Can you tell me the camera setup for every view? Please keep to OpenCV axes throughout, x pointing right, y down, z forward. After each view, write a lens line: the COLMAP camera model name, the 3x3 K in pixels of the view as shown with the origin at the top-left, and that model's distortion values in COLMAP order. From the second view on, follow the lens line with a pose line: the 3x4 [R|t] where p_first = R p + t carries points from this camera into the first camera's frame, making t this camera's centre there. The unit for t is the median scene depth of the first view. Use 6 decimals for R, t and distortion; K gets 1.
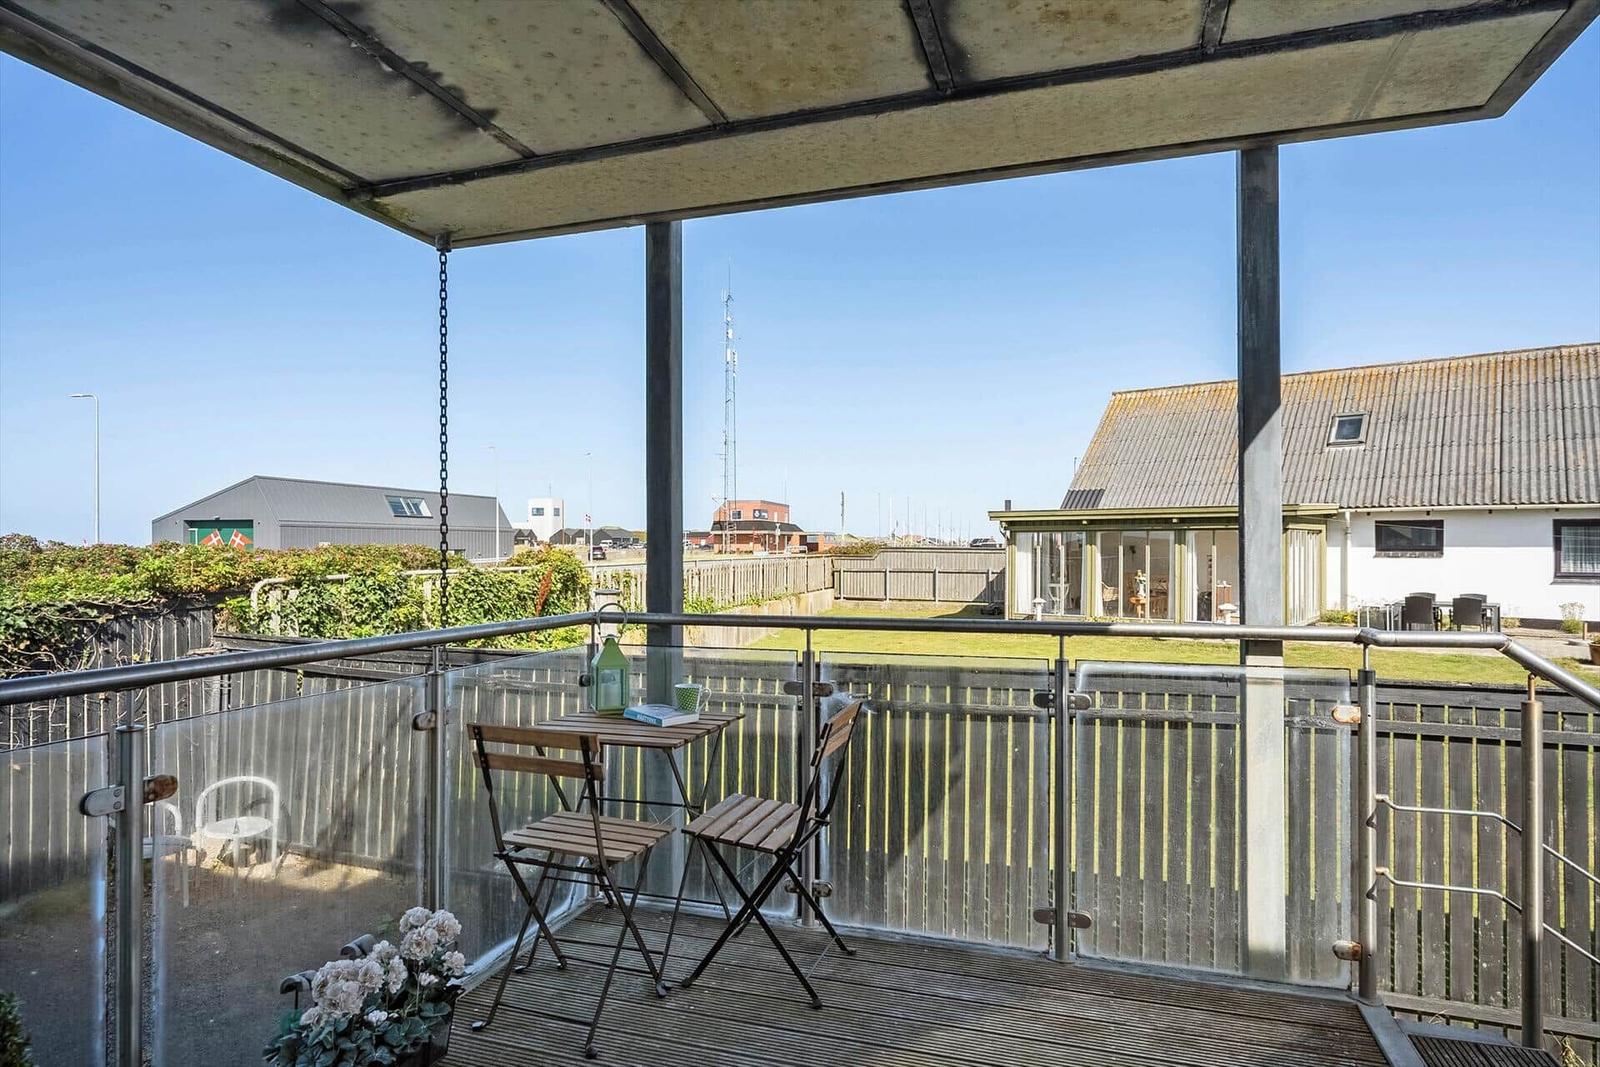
lens RADIAL K [[922.3, 0, 802.4], [0, 922.3, 536.8], [0, 0, 1]] dist [-0.002322, 0.000729]
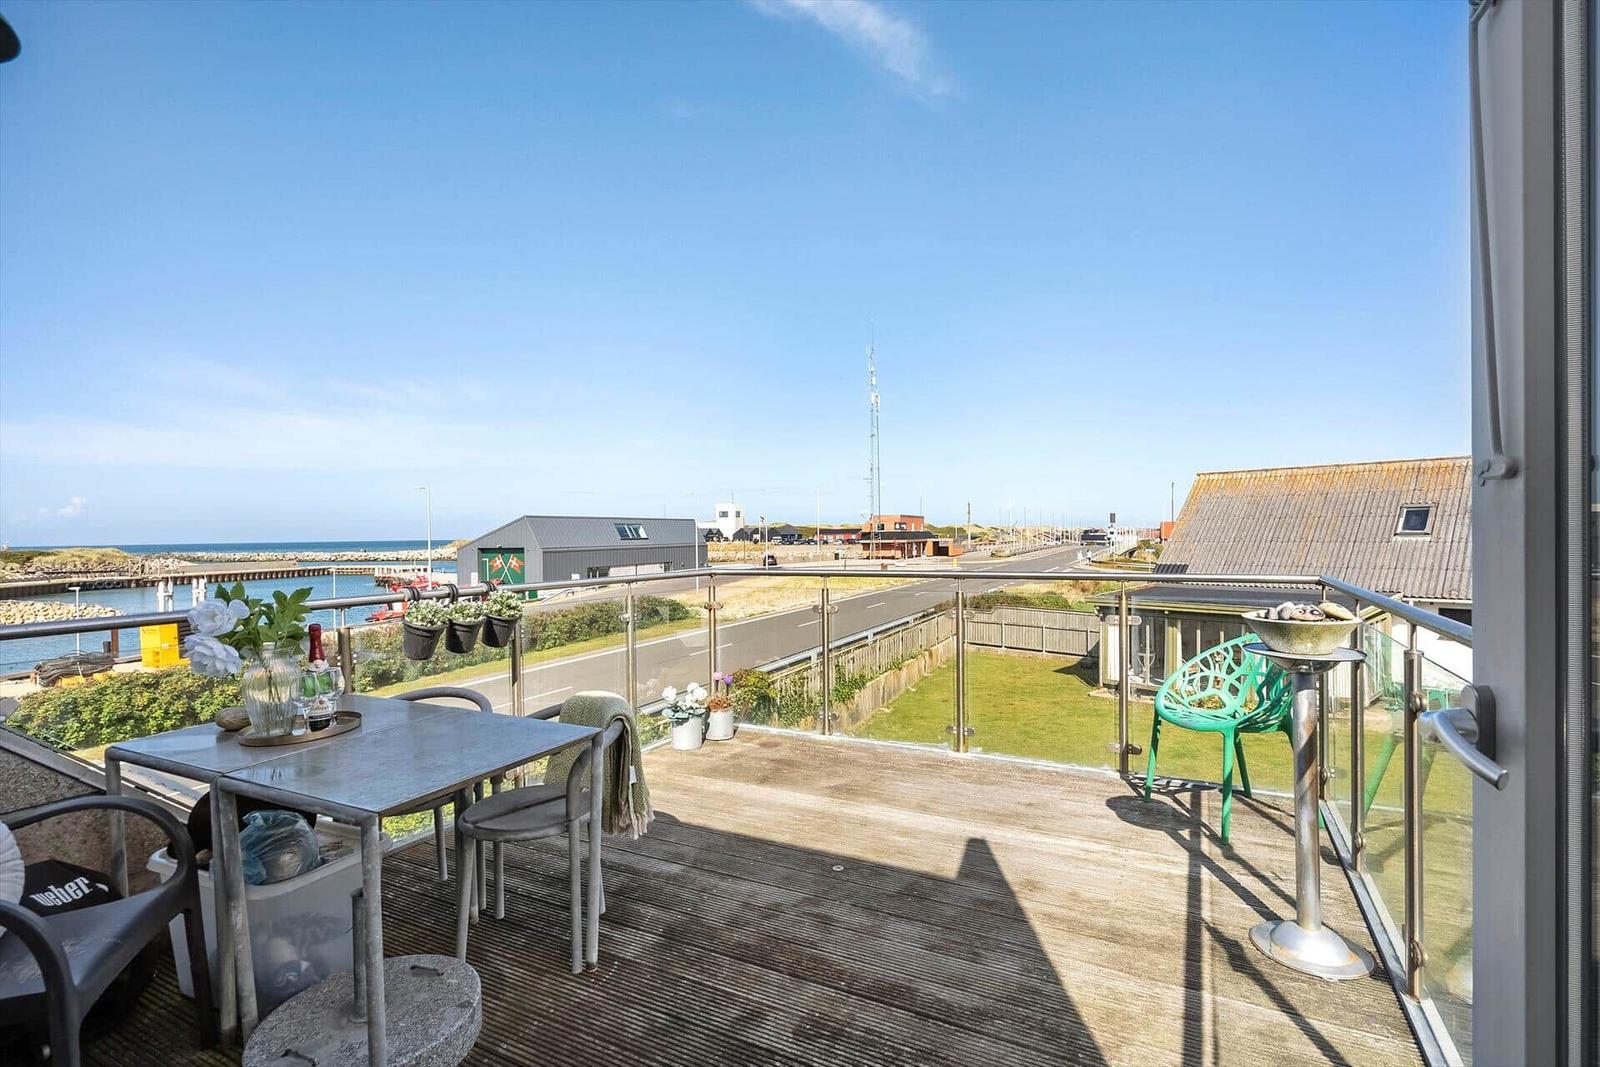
lens RADIAL K [[758.9, 0, 798.2], [0, 758.9, 530.1], [0, 0, 1]] dist [0.003758, 0.000612]
pose [[0.983810, -0.010909, -0.178884, 0.005254], [0.013556, 0.999816, 0.013584, -0.119272], [0.178703, -0.015789, 0.983776, -0.065647]]
